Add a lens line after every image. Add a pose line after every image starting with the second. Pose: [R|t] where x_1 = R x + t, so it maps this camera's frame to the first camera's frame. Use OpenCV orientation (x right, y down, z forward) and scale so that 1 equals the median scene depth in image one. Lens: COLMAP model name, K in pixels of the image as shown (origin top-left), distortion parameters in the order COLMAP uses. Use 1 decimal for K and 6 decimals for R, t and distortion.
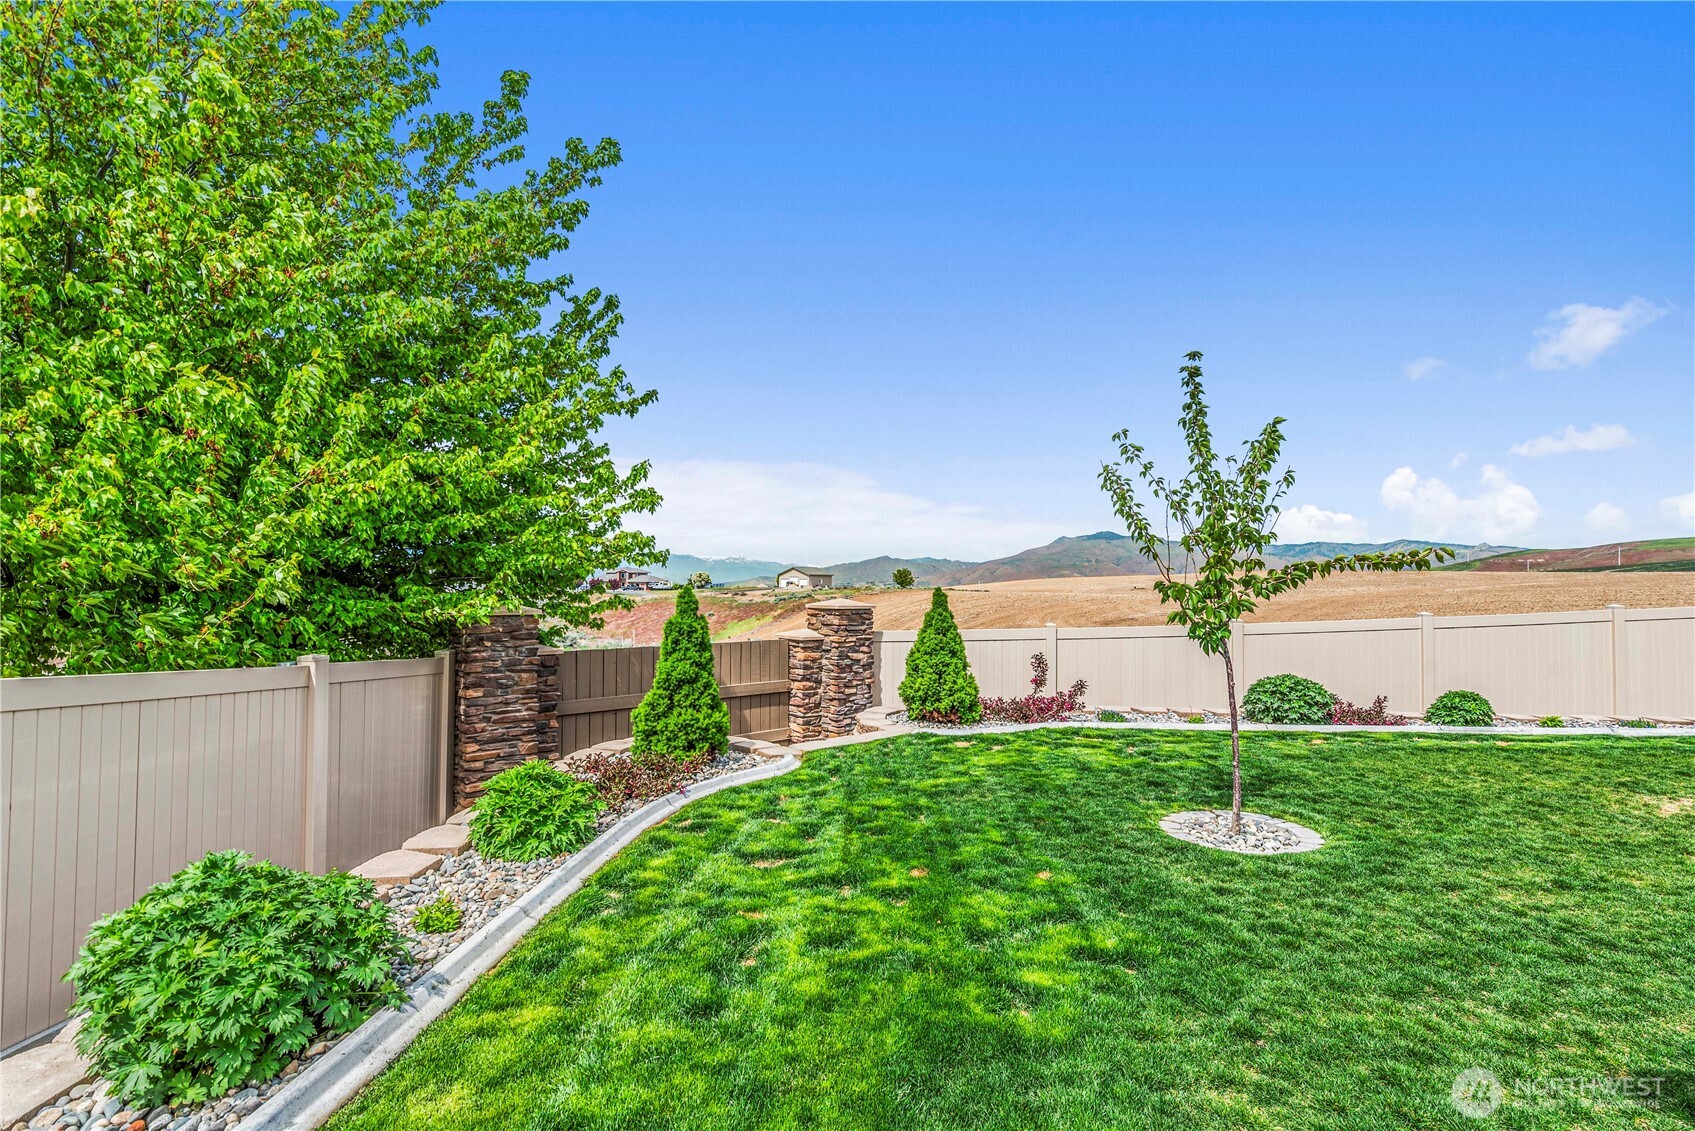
lens RADIAL K [[765.5, 0, 852.3], [0, 765.5, 564.4], [0, 0, 1]] dist [0.002817, 0.000666]
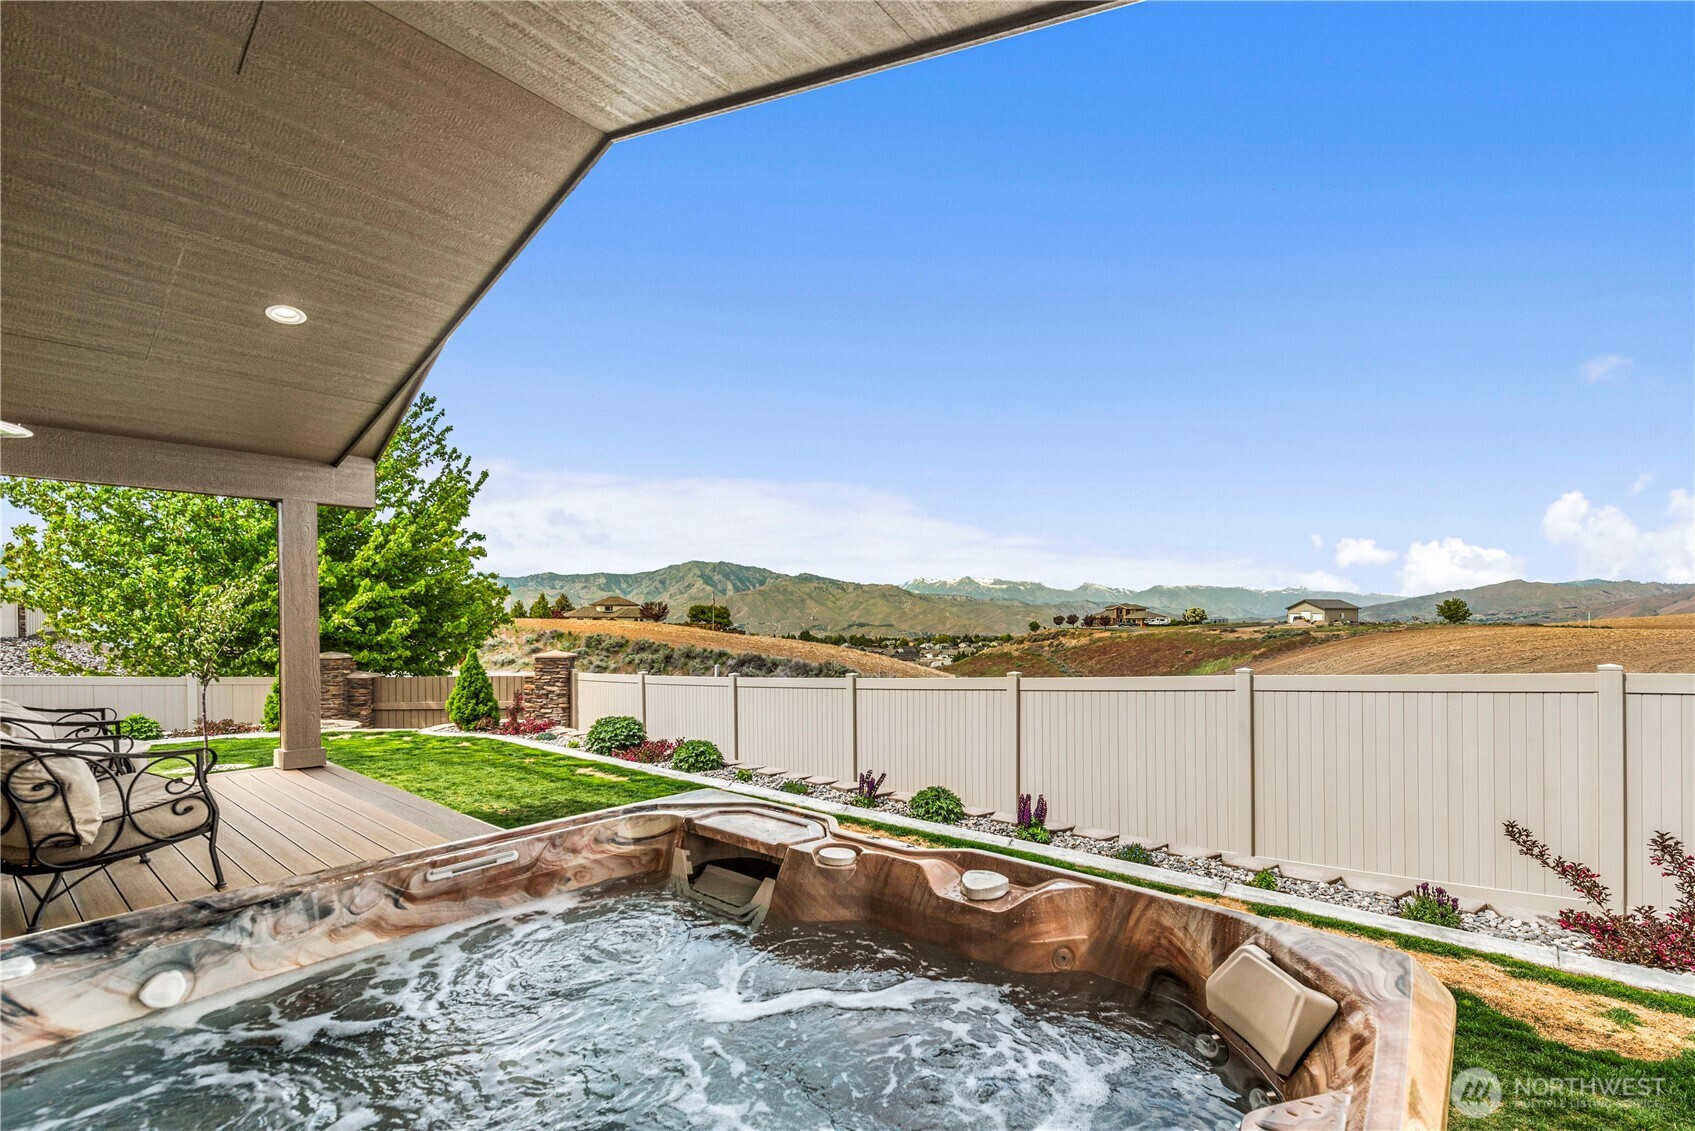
lens RADIAL K [[754.5, 0, 863.1], [0, 754.5, 624.1], [0, 0, 1]] dist [0.003099, 0.000323]
pose [[0.782127, -0.003807, -0.623107, 2.391112], [0.023834, 0.999432, 0.023810, -0.046627], [0.622663, -0.033474, 0.781774, 0.374523]]
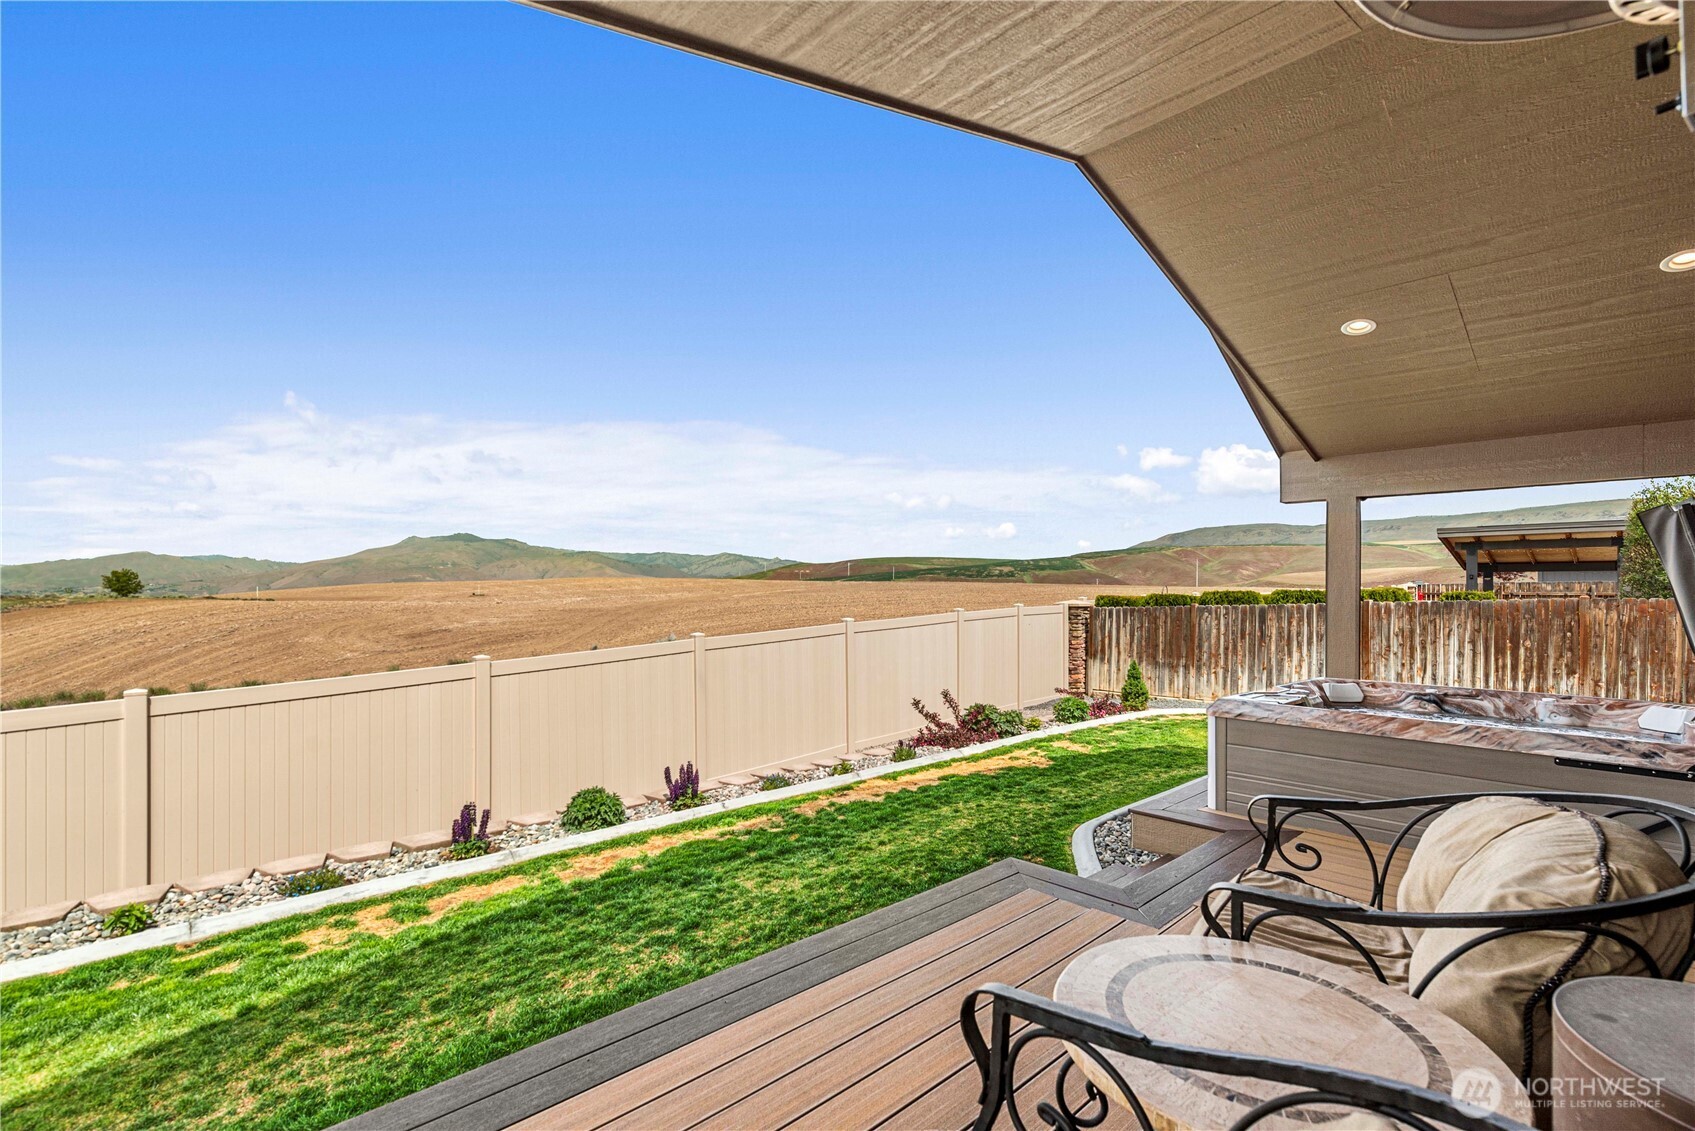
lens RADIAL K [[766.8, 0, 851.4], [0, 766.8, 588.6], [0, 0, 1]] dist [0.001738, 0.000094]
pose [[0.706478, 0.000784, 0.707735, 1.235273], [-0.018553, 0.999676, 0.017413, -0.054133], [-0.707492, -0.025433, 0.706264, 0.392379]]
